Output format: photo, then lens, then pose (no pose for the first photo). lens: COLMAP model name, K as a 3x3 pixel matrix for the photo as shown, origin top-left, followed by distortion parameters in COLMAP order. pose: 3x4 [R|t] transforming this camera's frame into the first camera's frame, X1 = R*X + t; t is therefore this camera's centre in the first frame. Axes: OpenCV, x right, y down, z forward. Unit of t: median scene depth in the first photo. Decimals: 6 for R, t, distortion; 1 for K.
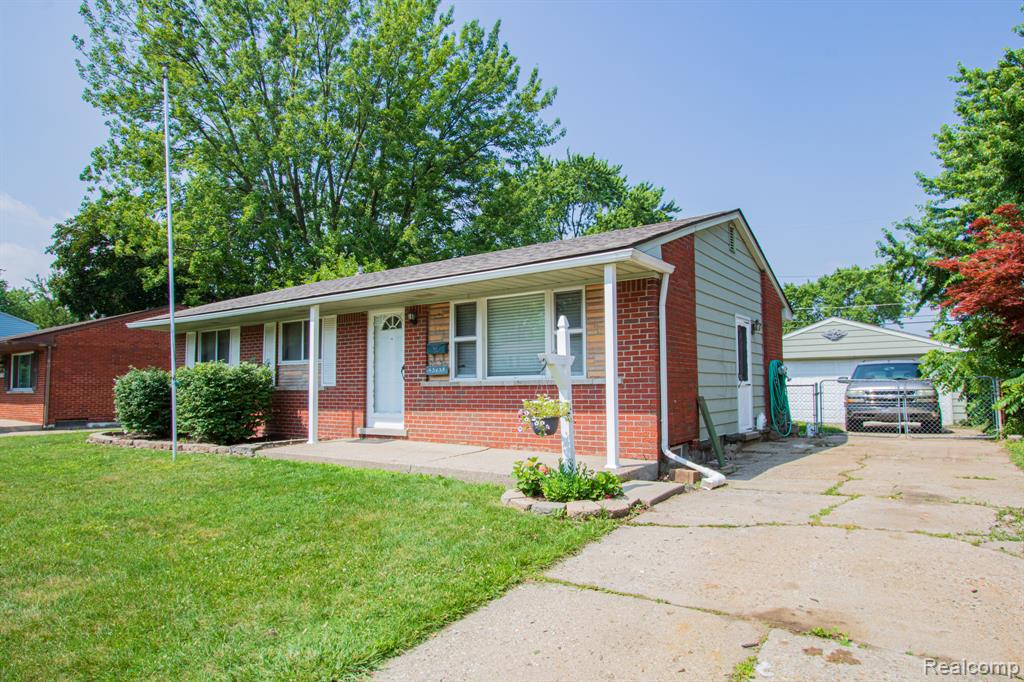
lens RADIAL K [[602.5, 0, 512.5], [0, 602.5, 353.4], [0, 0, 1]] dist [-0.003999, 0.001689]
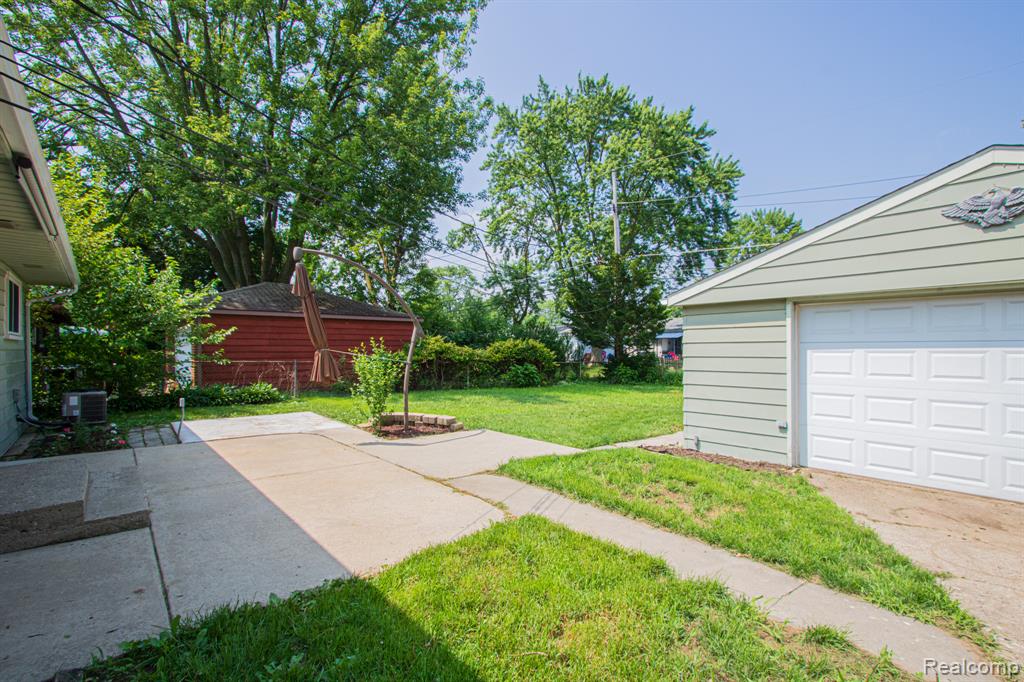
lens RADIAL K [[469.4, 0, 512.2], [0, 469.4, 347.3], [0, 0, 1]] dist [-0.008629, -0.000608]
pose [[0.975133, 0.007302, -0.221502, 0.353991], [0.005703, 0.998299, 0.058020, 0.022317], [0.221549, -0.057840, 0.973432, 0.720680]]
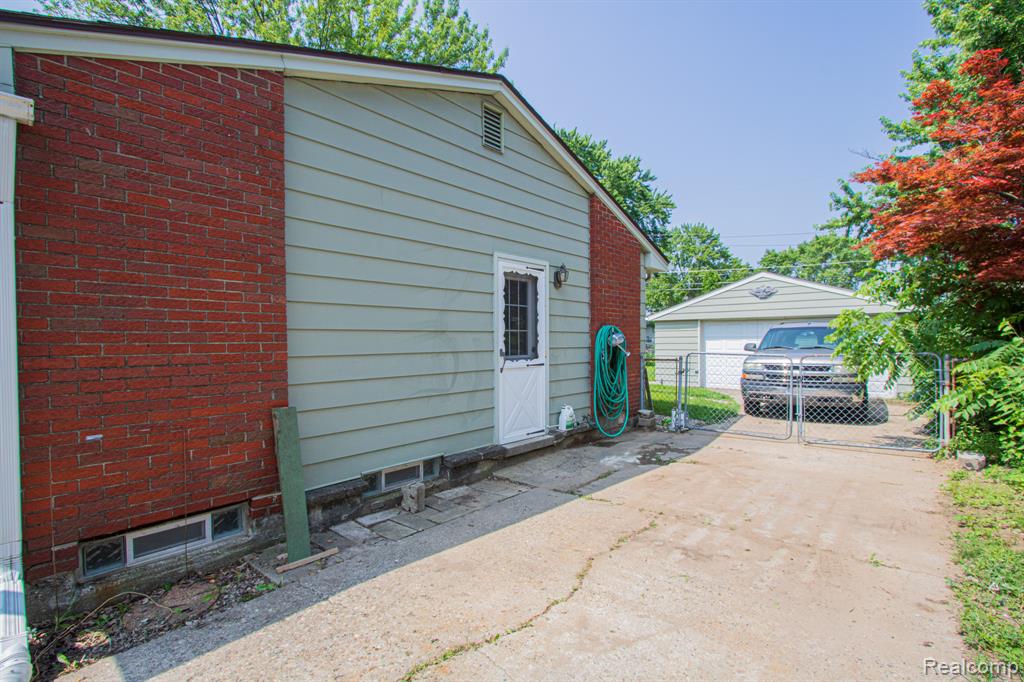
lens RADIAL K [[469.4, 0, 512.2], [0, 469.4, 347.3], [0, 0, 1]] dist [-0.008629, -0.000608]
pose [[0.995697, 0.005193, -0.092525, 0.232316], [0.001825, 0.997136, 0.075608, -0.003137], [0.092652, -0.075452, 0.992836, 0.277950]]
